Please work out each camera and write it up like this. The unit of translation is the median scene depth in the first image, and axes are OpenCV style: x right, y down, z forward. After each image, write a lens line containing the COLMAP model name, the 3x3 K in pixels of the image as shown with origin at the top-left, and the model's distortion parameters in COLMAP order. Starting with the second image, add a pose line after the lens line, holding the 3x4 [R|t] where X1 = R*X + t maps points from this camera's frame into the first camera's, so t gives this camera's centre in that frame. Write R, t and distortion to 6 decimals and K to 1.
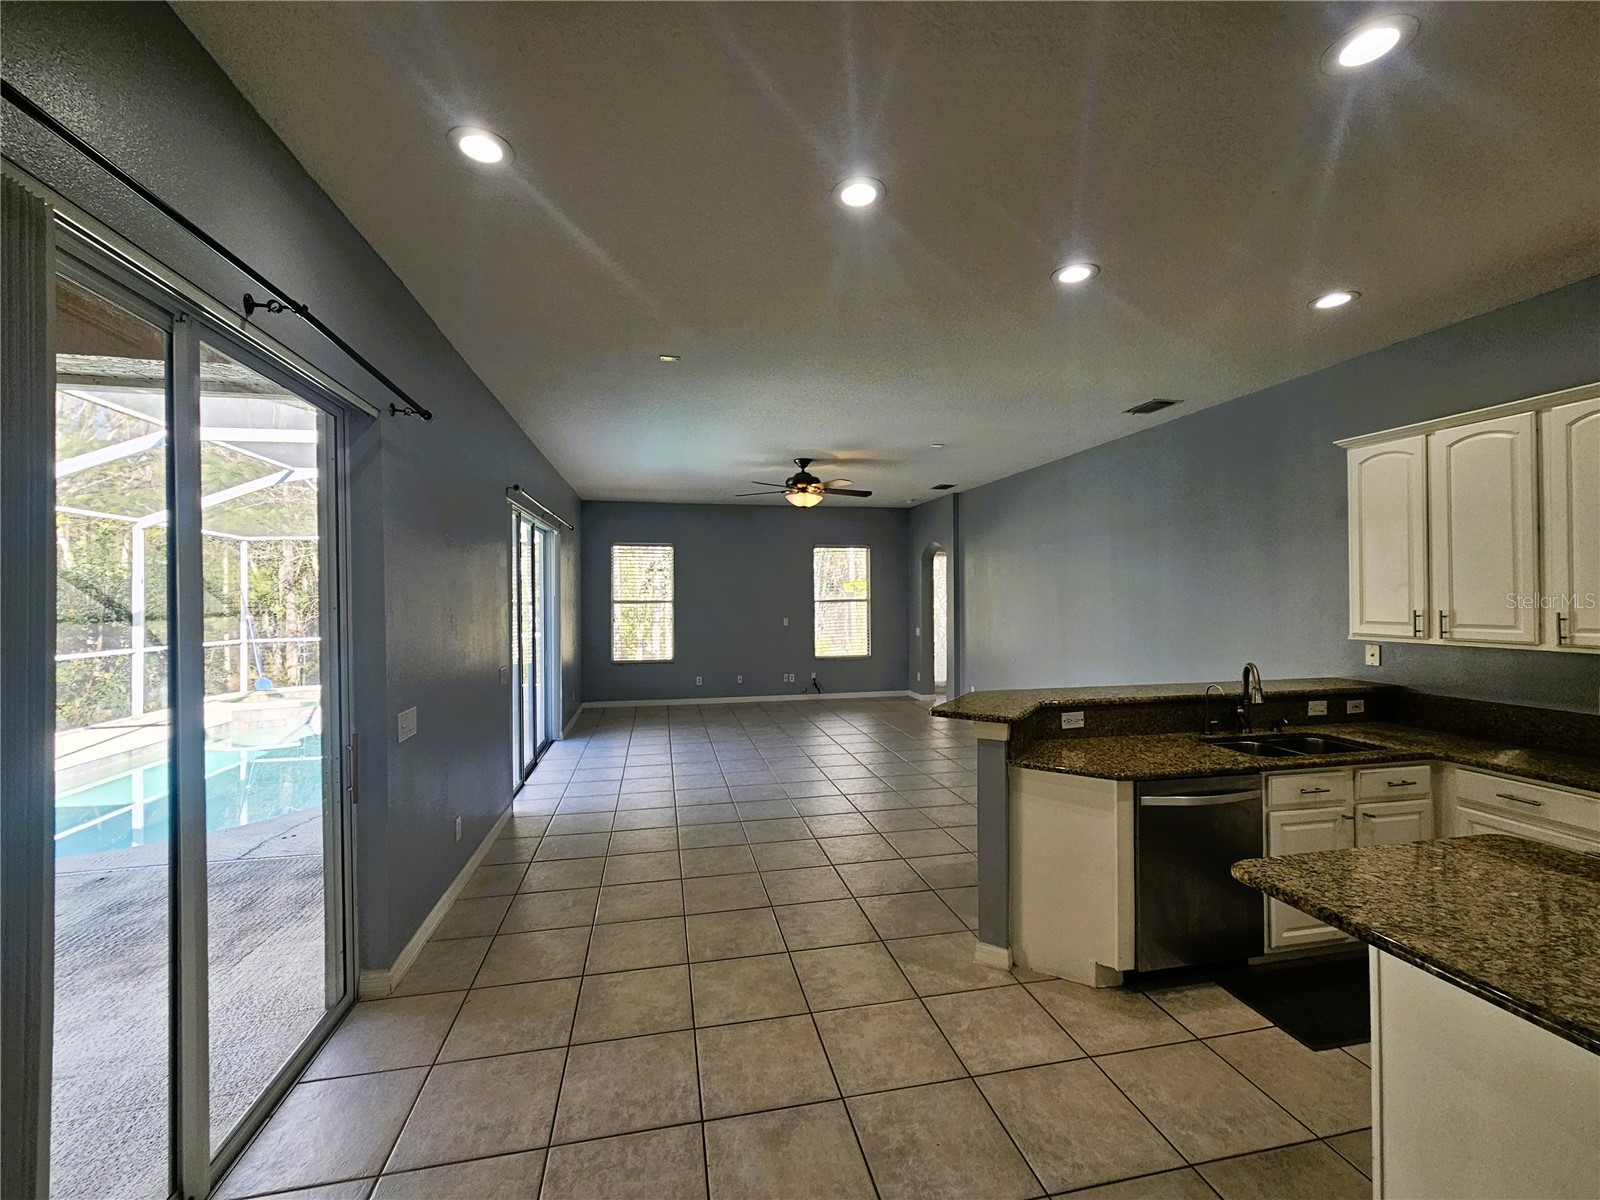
lens RADIAL K [[674.4, 0, 801.0], [0, 674.4, 599.3], [0, 0, 1]] dist [-0.002254, 0.001605]
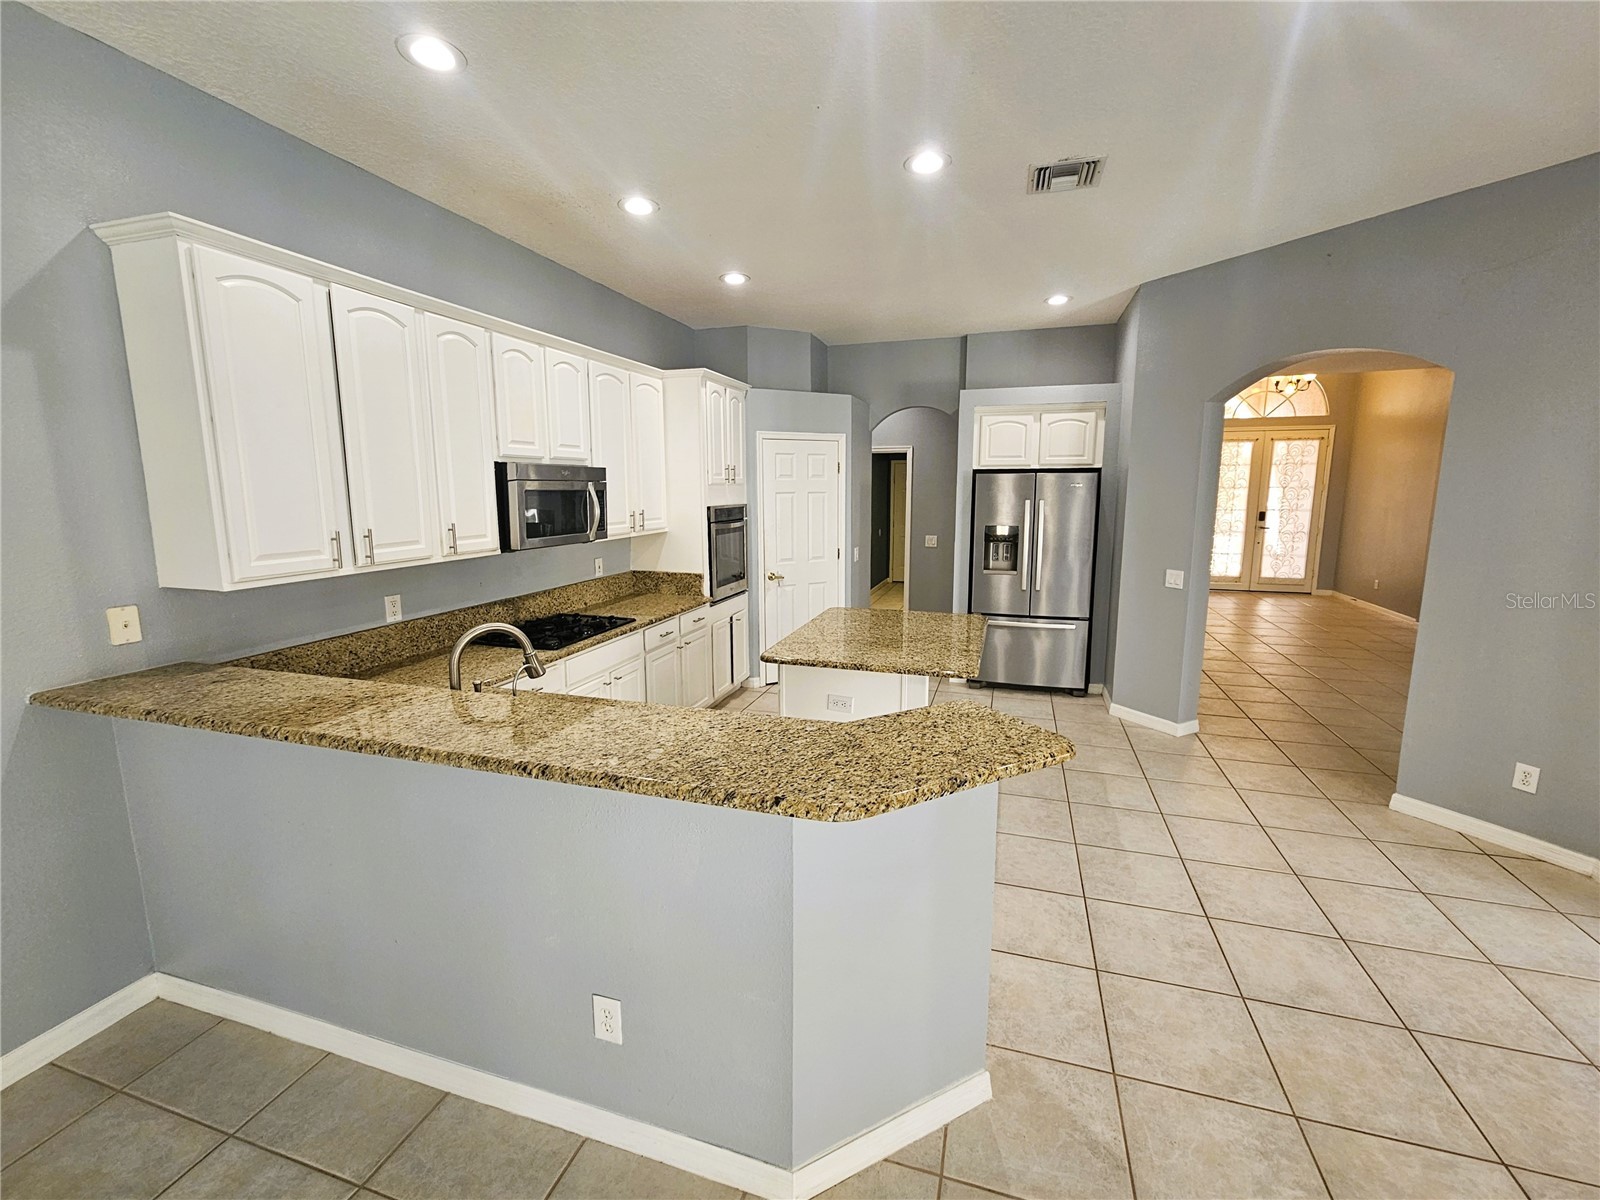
lens RADIAL K [[674.4, 0, 804.0], [0, 674.4, 599.8], [0, 0, 1]] dist [-0.002254, 0.001605]
pose [[-0.868677, -0.066457, 0.490900, 0.150715], [0.013223, 0.987497, 0.157085, -0.027524], [-0.495202, 0.142948, -0.856937, 1.795952]]
